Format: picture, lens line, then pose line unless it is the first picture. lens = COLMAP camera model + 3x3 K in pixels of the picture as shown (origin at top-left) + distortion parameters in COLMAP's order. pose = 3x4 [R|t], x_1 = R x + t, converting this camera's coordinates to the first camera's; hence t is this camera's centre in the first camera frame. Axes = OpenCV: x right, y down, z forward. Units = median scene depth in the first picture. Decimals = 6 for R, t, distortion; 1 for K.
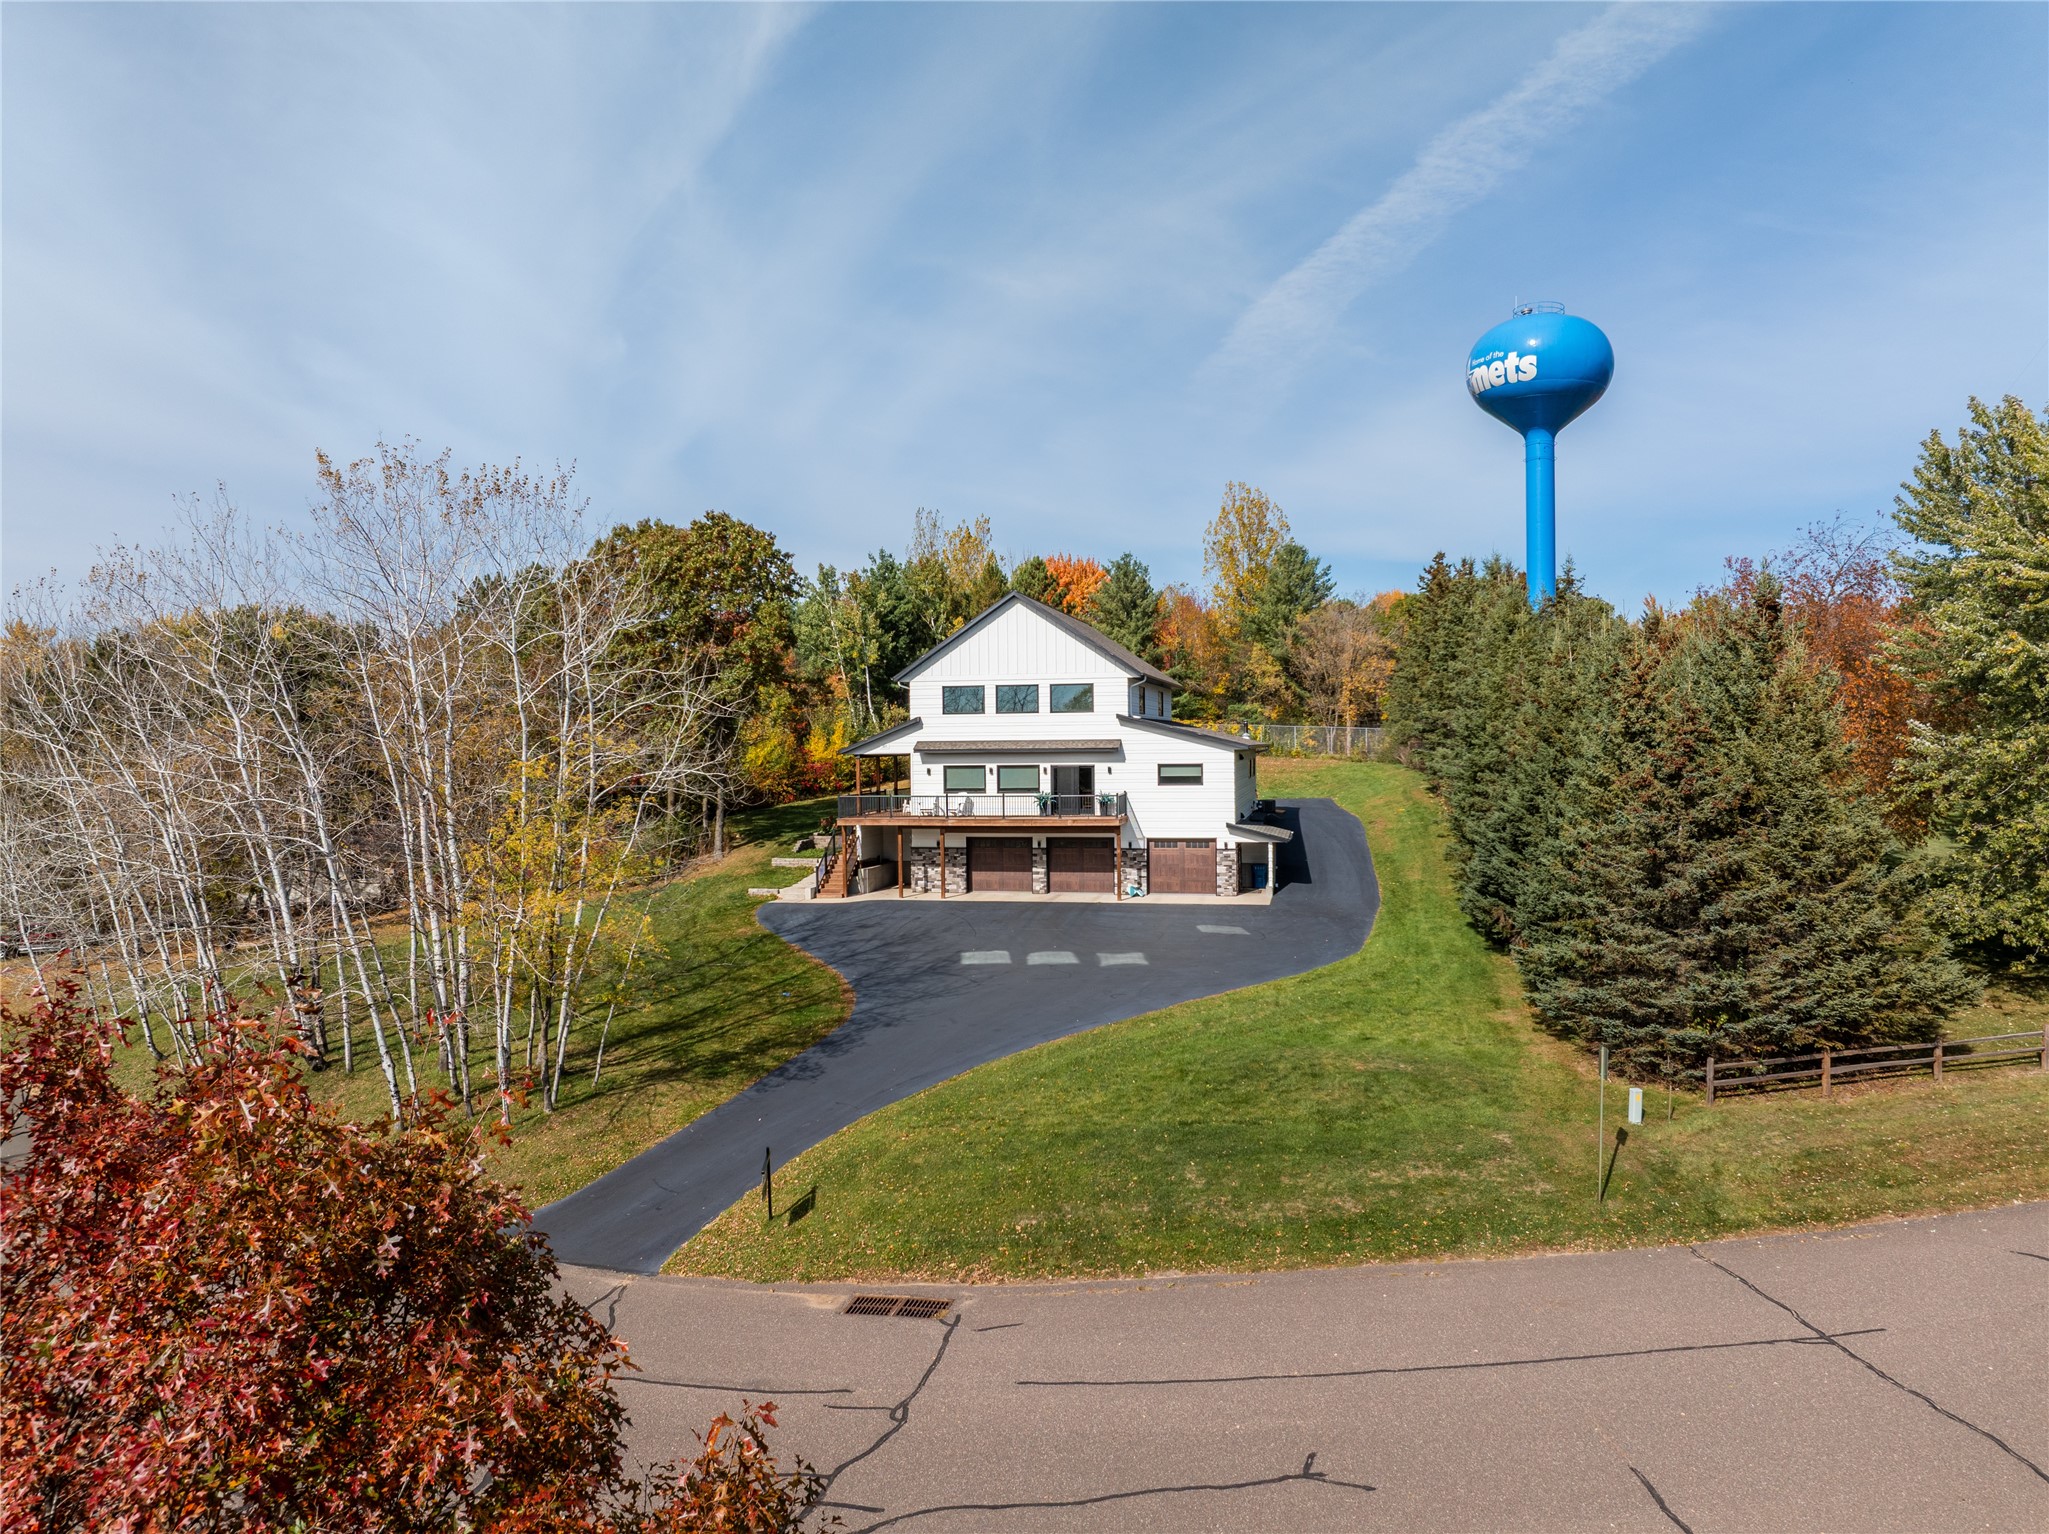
lens RADIAL K [[1435.6, 0, 1024.5], [0, 1435.6, 767.0], [0, 0, 1]] dist [-0.007181, -0.067613]
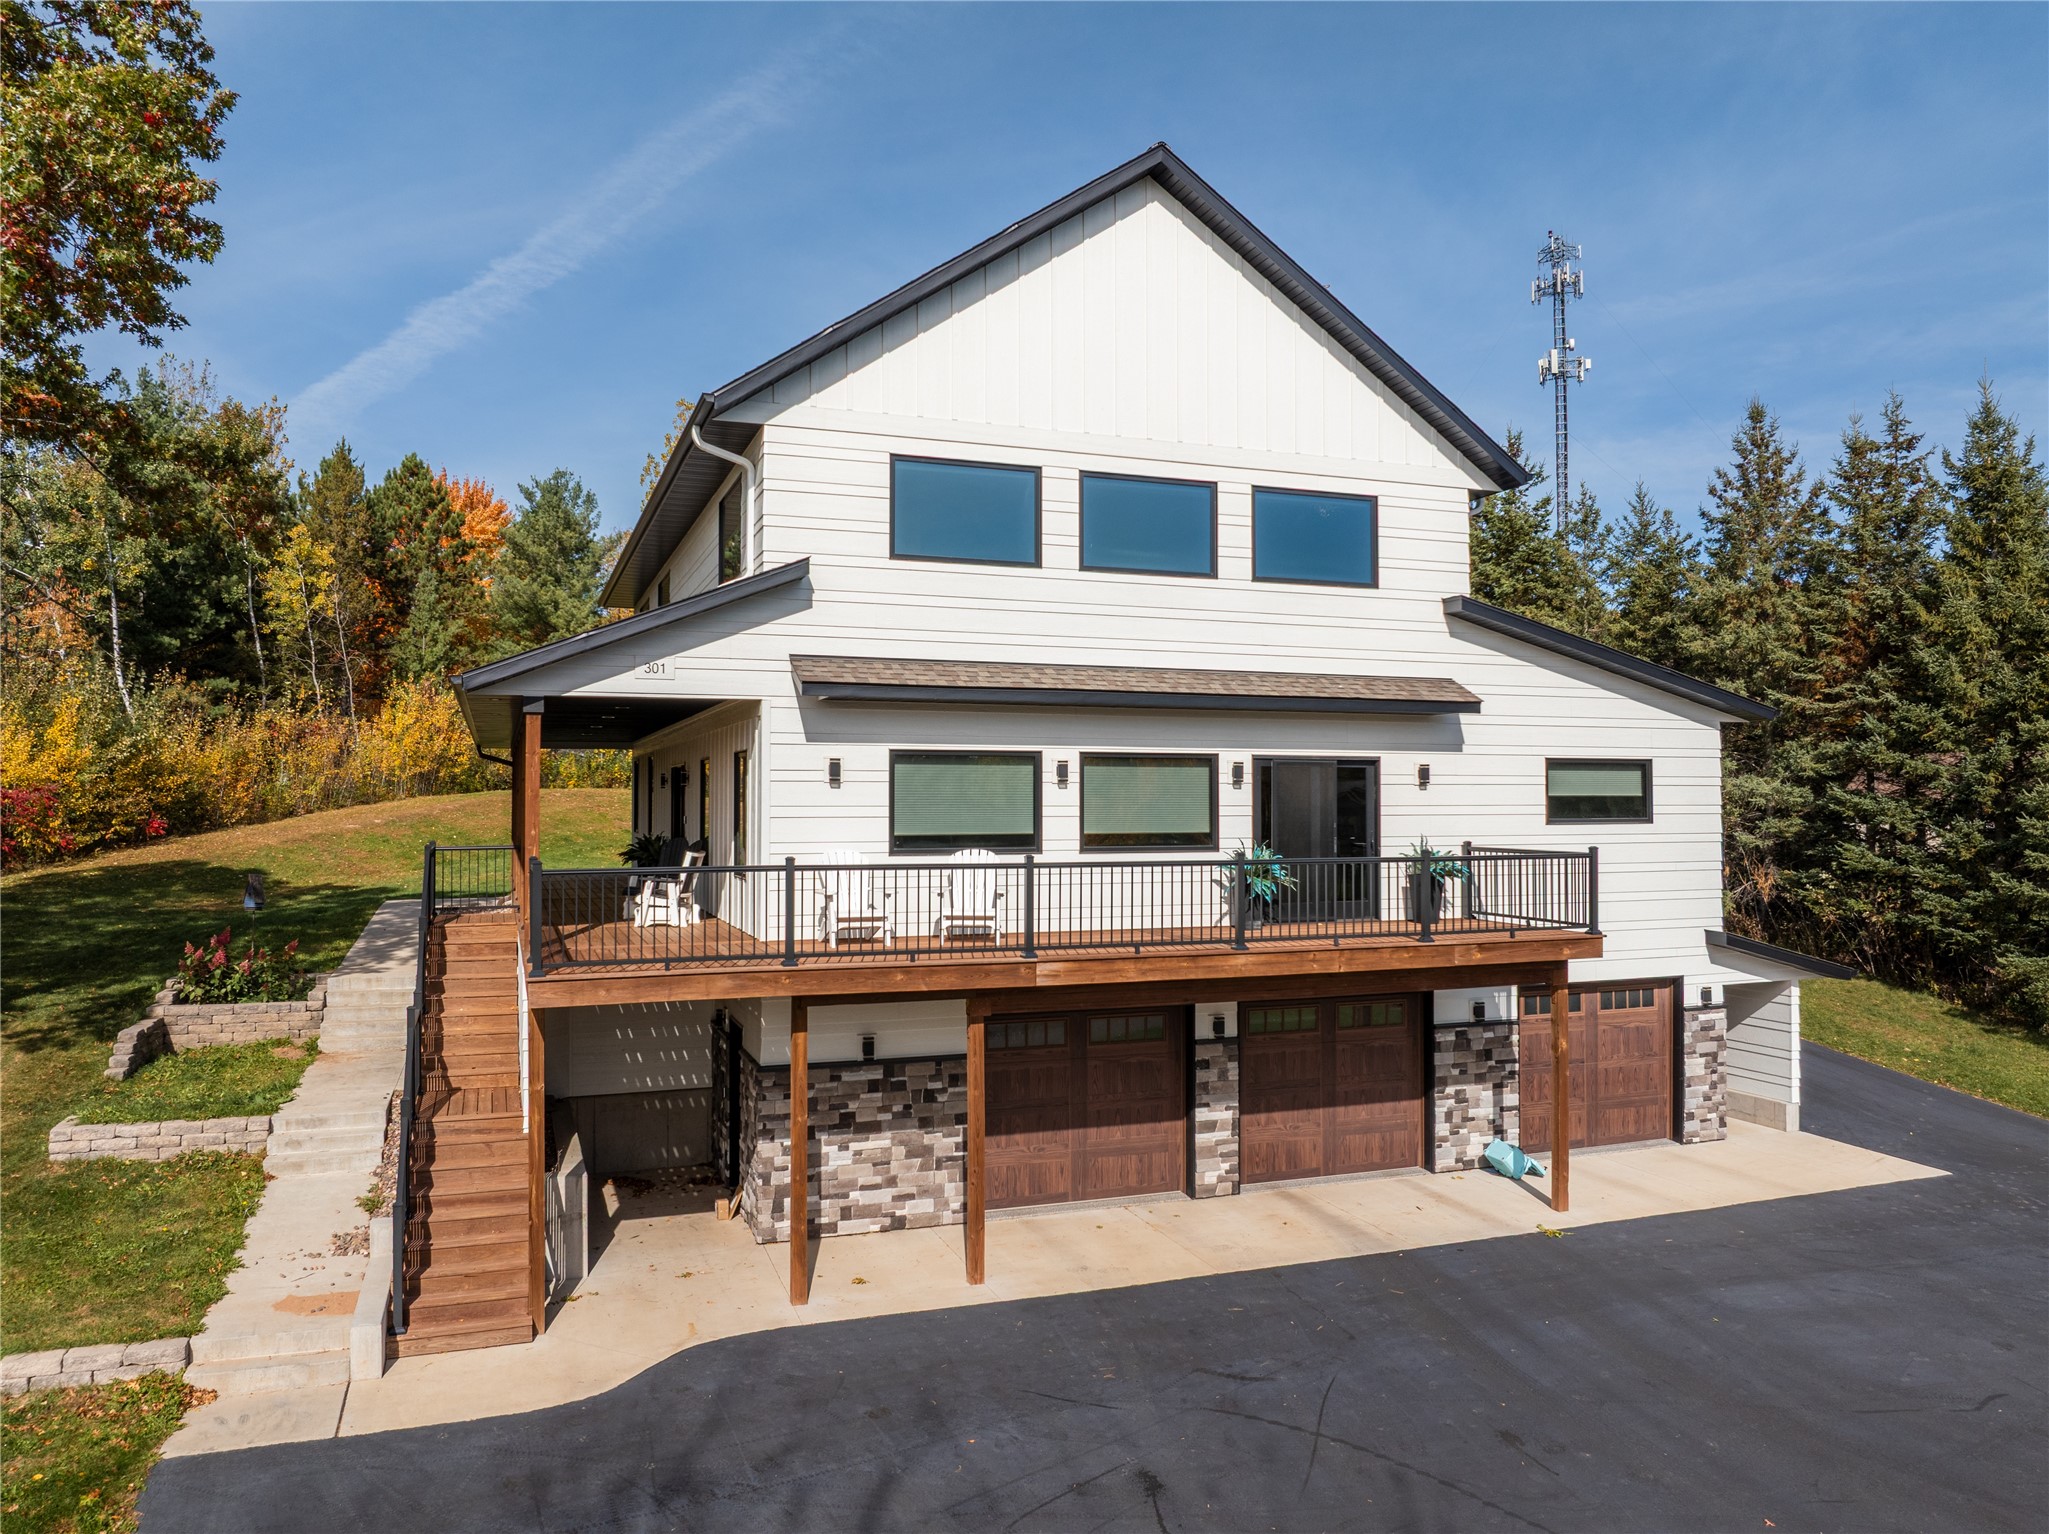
lens RADIAL K [[1435.6, 0, 1024.5], [0, 1435.6, 767.0], [0, 0, 1]] dist [-0.007181, -0.067613]
pose [[0.845461, 0.023401, 0.533524, -0.179705], [-0.001140, 0.999116, -0.042016, 0.013511], [-0.534036, 0.034915, 0.844741, 0.771975]]
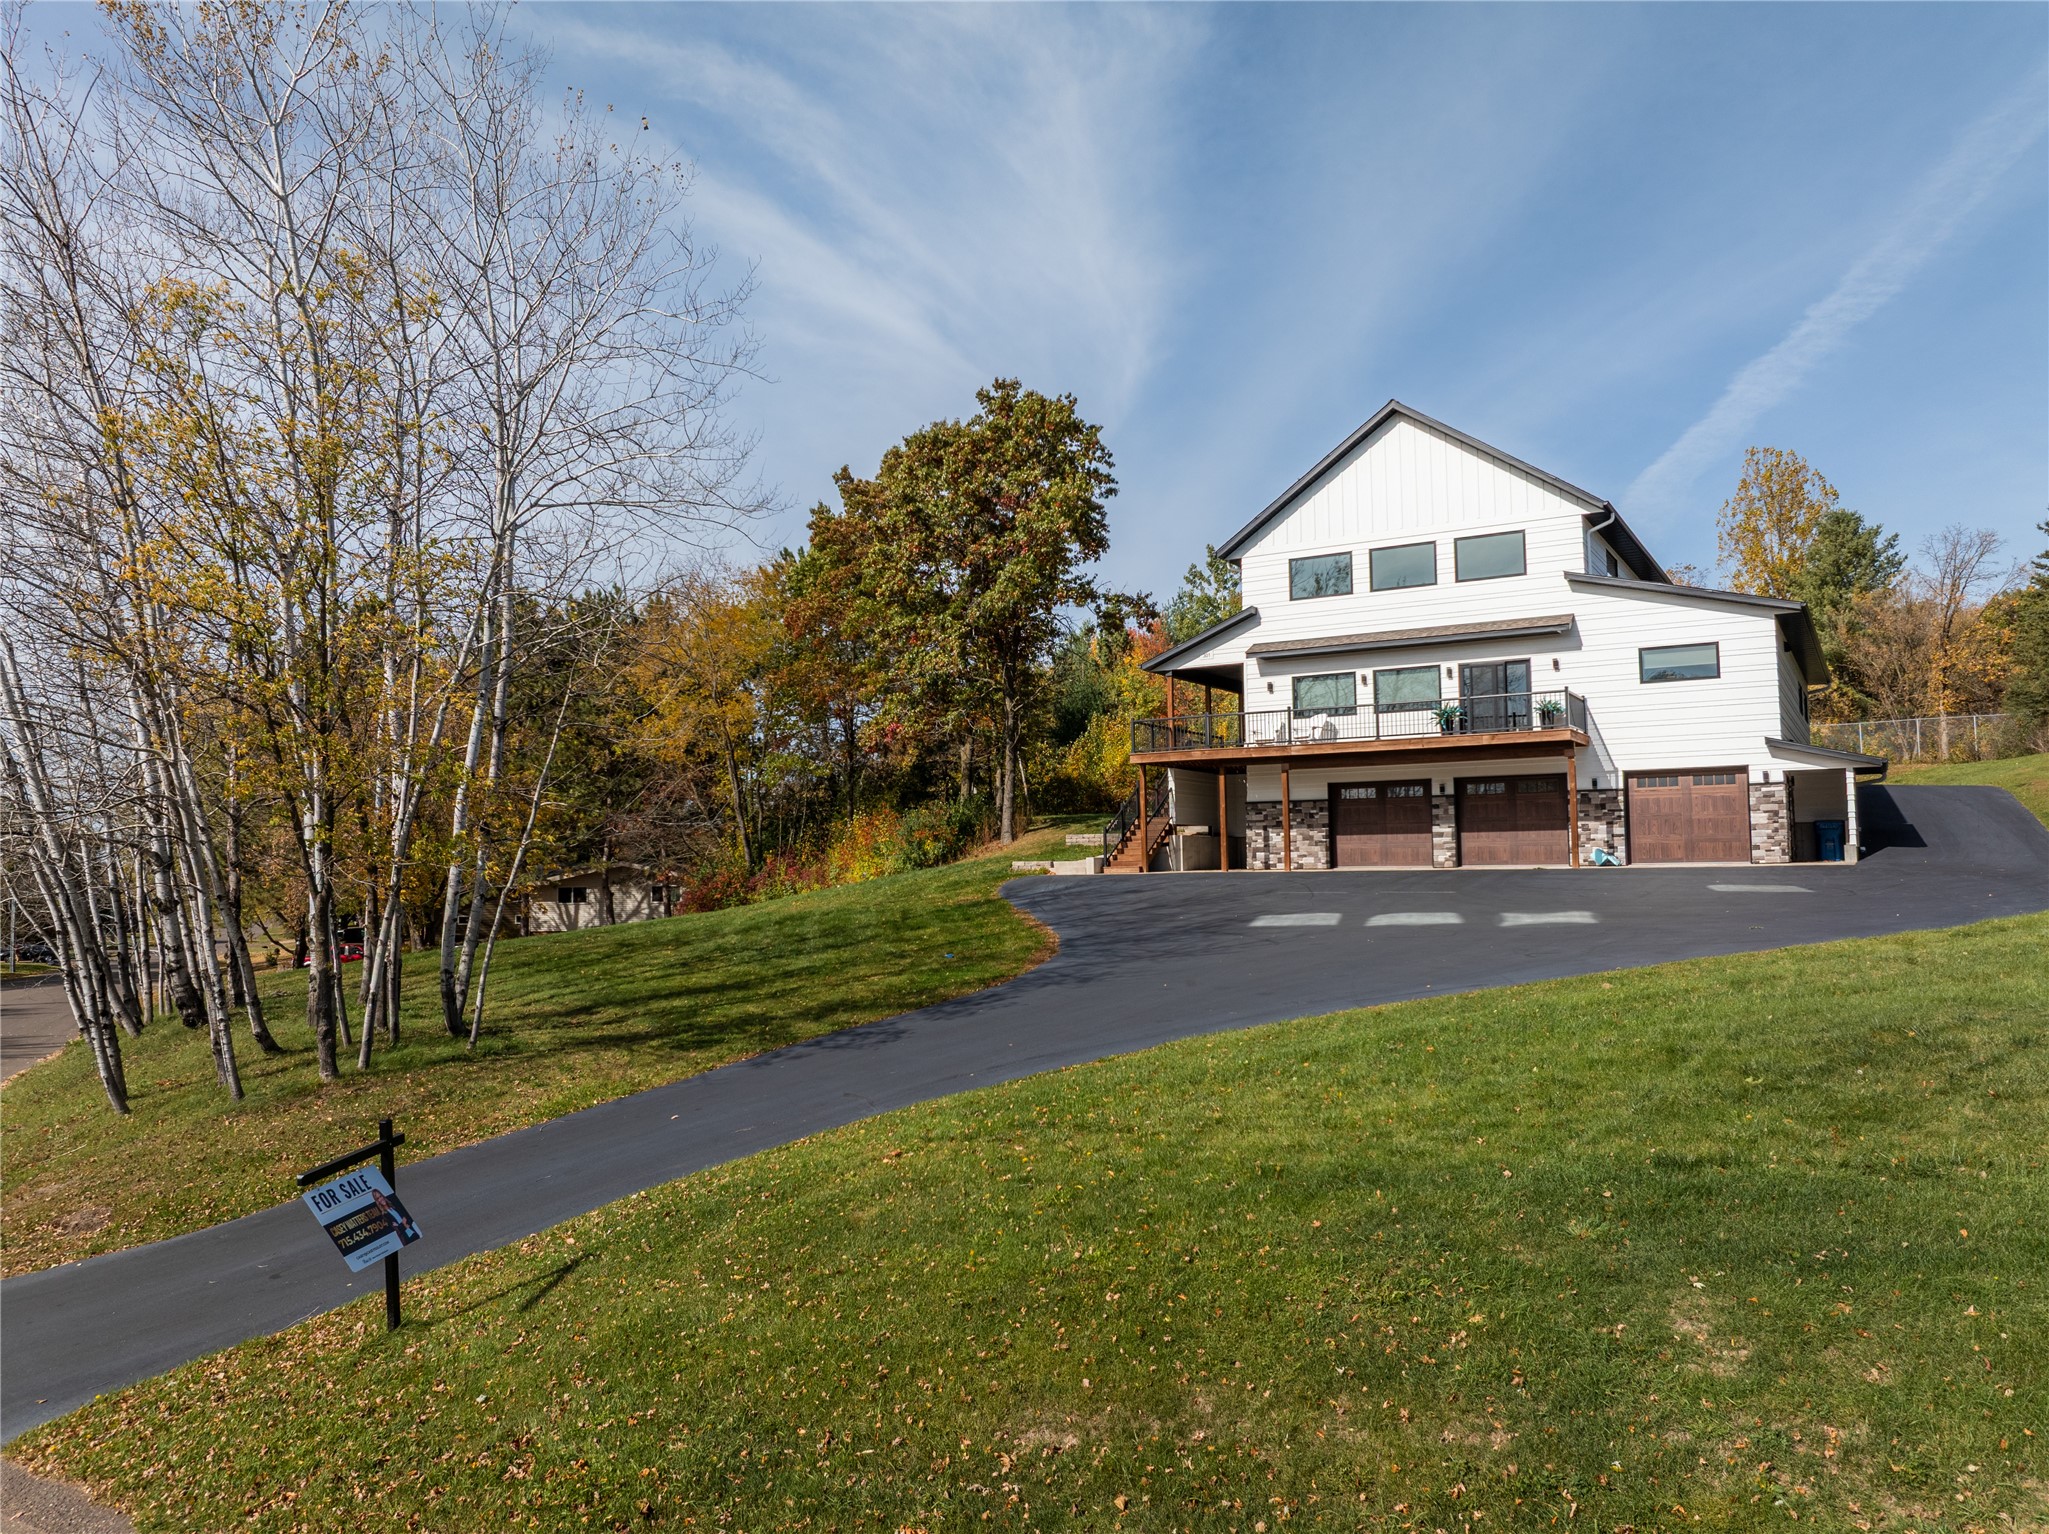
lens RADIAL K [[1435.6, 0, 1024.5], [0, 1435.6, 767.0], [0, 0, 1]] dist [-0.007181, -0.067613]
pose [[0.945143, -0.023333, -0.325822, 0.042436], [-0.004969, 0.996303, -0.085764, 0.099406], [0.326619, 0.082679, 0.941533, 0.341468]]
